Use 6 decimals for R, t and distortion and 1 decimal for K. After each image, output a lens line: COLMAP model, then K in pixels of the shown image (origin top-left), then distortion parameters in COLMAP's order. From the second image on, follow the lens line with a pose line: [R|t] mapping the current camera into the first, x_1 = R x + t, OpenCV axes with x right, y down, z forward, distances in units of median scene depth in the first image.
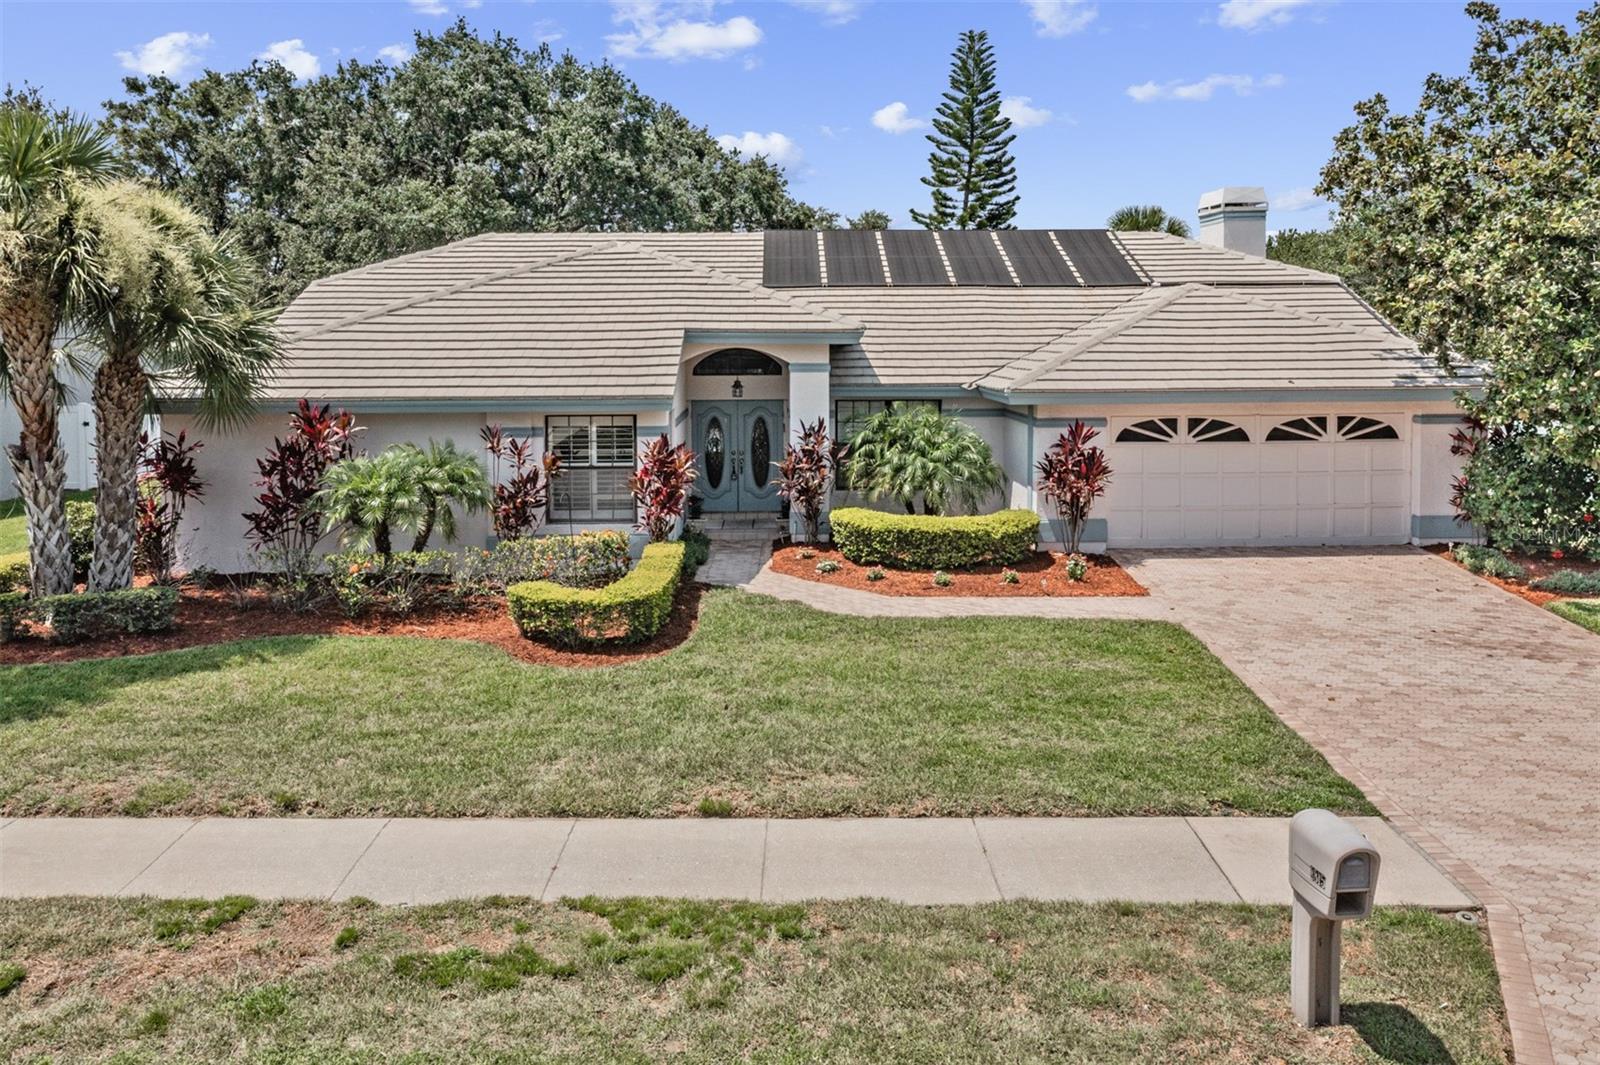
lens RADIAL K [[1303.3, 0, 807.3], [0, 1303.3, 365.6], [0, 0, 1]] dist [-0.010995, 0.002649]
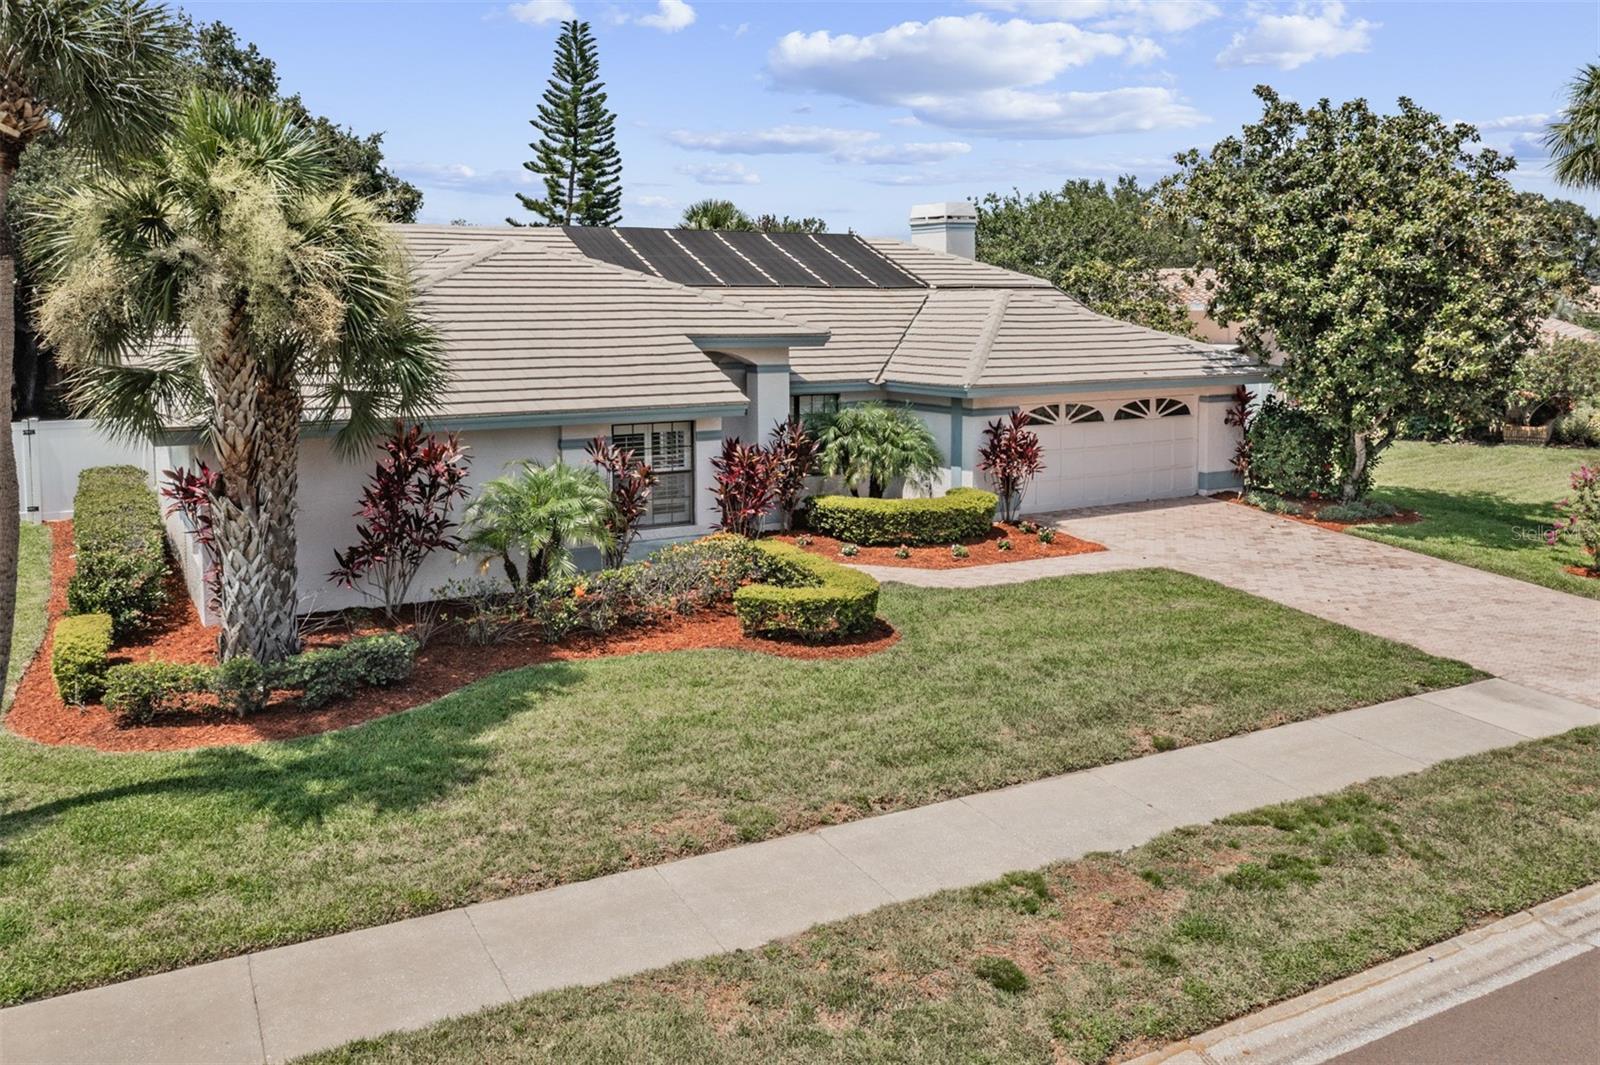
lens RADIAL K [[1302.6, 0, 797.9], [0, 1302.6, 370.5], [0, 0, 1]] dist [0.000263, 0.003389]
pose [[0.878478, -0.022263, 0.477264, -0.513239], [0.009693, 0.999539, 0.028784, -0.029024], [-0.477685, -0.020660, 0.878288, 0.044784]]
